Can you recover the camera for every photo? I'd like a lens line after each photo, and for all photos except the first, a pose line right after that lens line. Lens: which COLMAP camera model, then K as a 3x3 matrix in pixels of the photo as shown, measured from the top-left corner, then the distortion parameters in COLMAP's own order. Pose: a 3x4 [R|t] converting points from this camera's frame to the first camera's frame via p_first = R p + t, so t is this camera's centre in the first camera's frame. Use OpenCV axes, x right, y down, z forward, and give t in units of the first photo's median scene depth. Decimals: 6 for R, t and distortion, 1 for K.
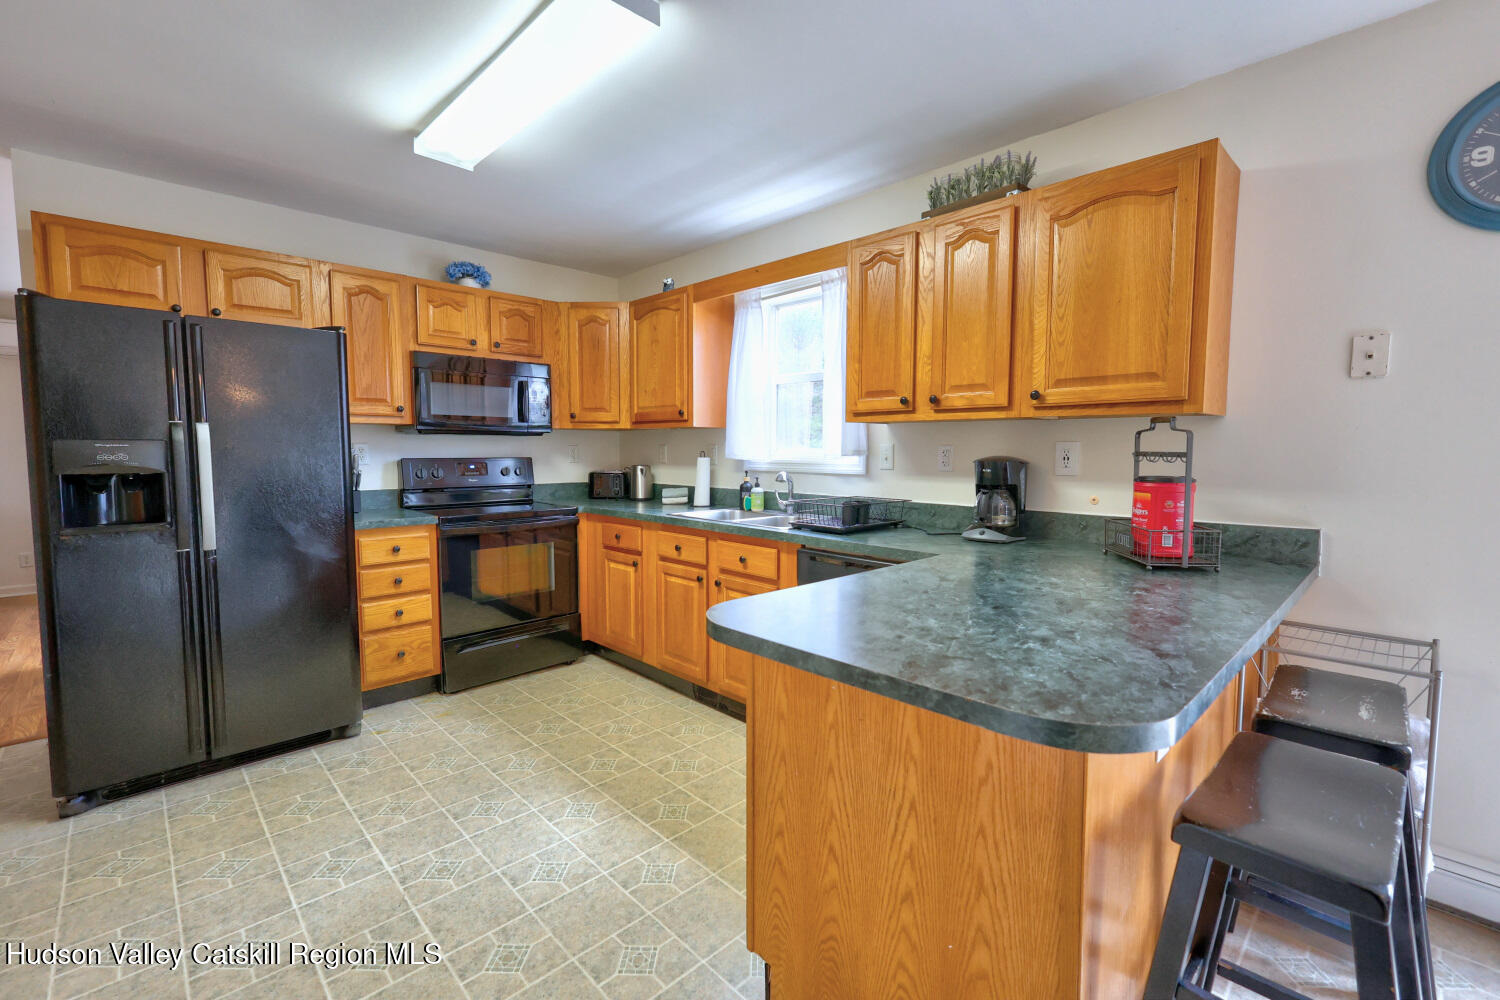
lens RADIAL K [[650.1, 0, 755.6], [0, 650.1, 496.3], [0, 0, 1]] dist [0.001086, 0.001044]
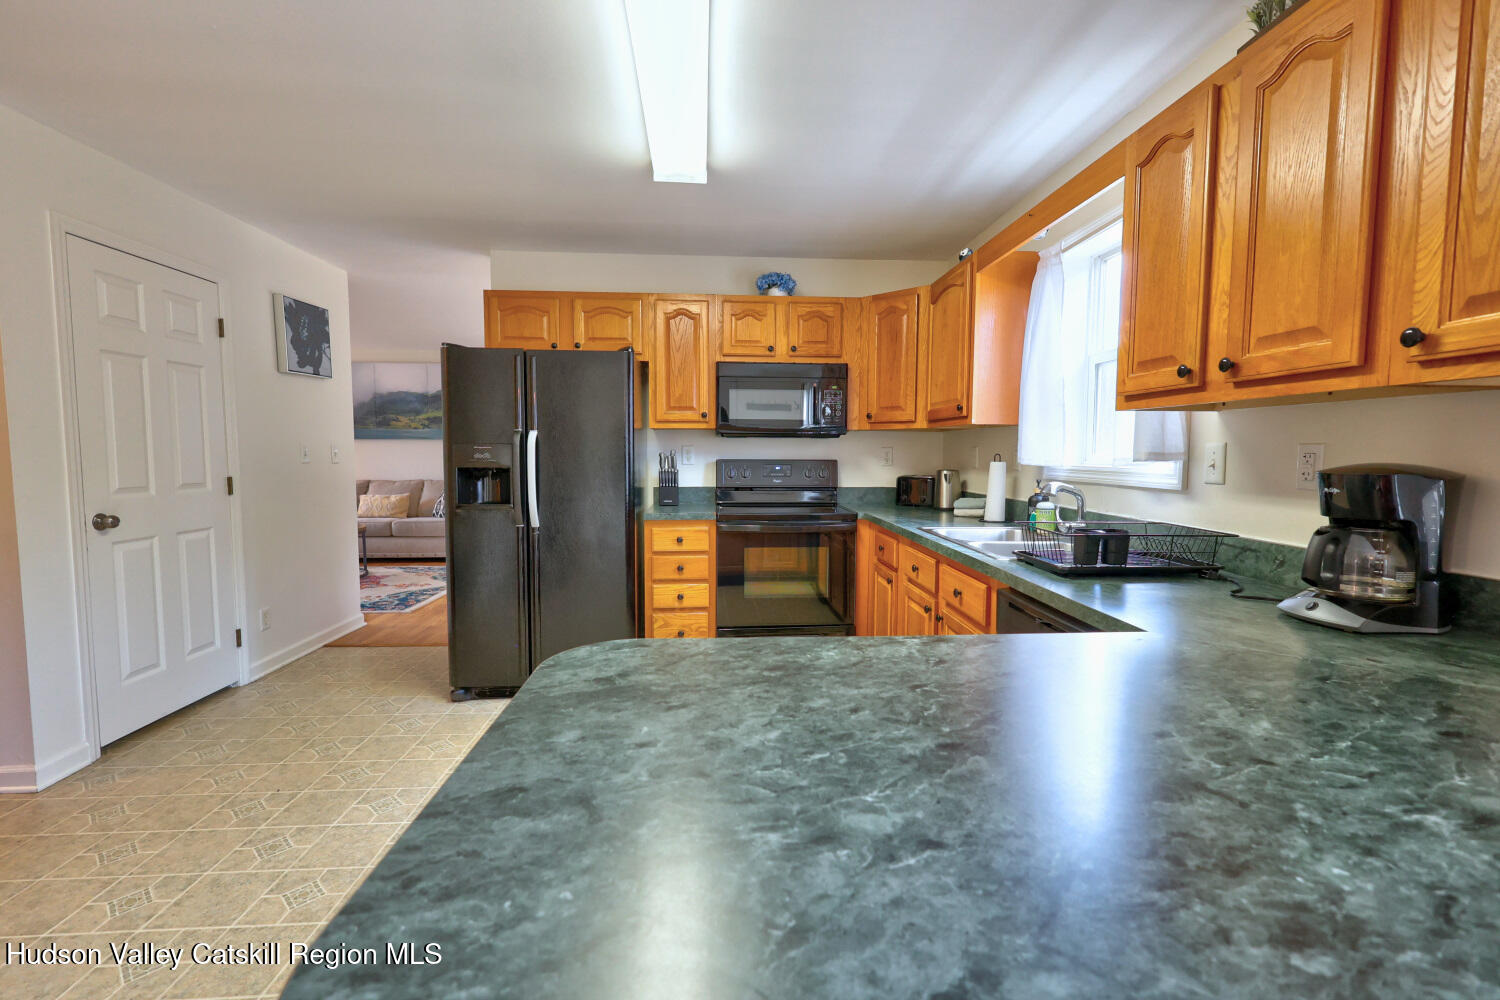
lens RADIAL K [[650.1, 0, 754.1], [0, 650.1, 499.3], [0, 0, 1]] dist [0.001086, 0.001044]
pose [[0.758166, 0.048943, -0.650222, 0.278518], [-0.049852, 0.998611, 0.017039, -0.014396], [0.650153, 0.019496, 0.759553, 0.234119]]
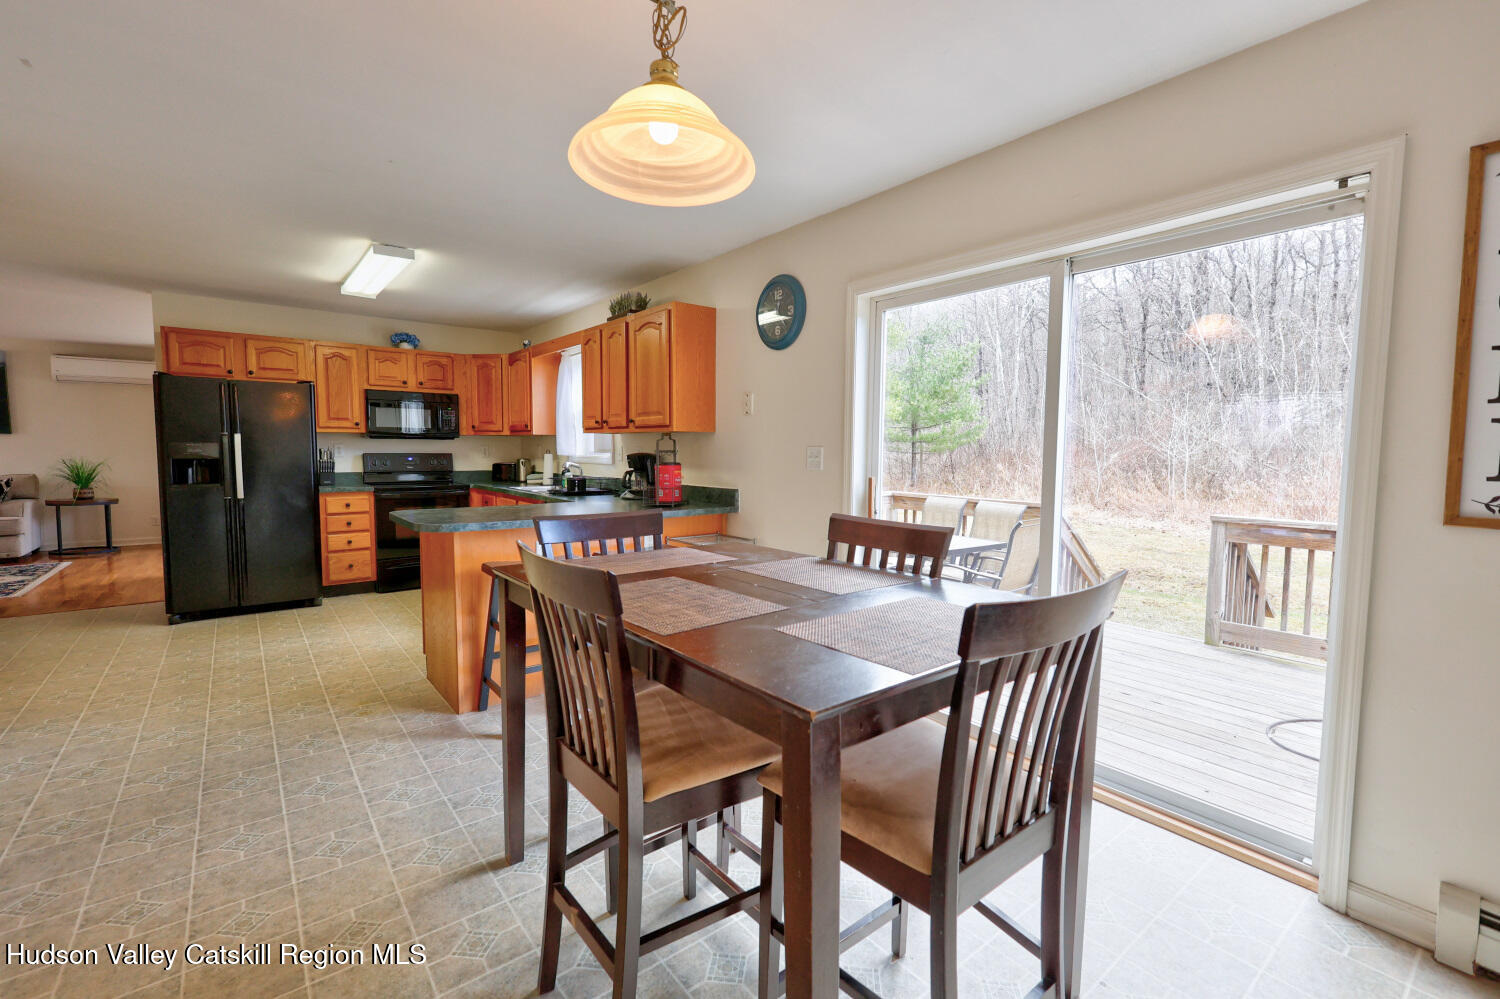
lens RADIAL K [[650.1, 0, 756.8], [0, 650.1, 495.8], [0, 0, 1]] dist [0.001086, 0.001044]
pose [[0.995347, 0.011437, -0.095672, 0.723288], [-0.011609, 0.999932, -0.001241, 0.047555], [0.095652, 0.002345, 0.995412, -0.647732]]
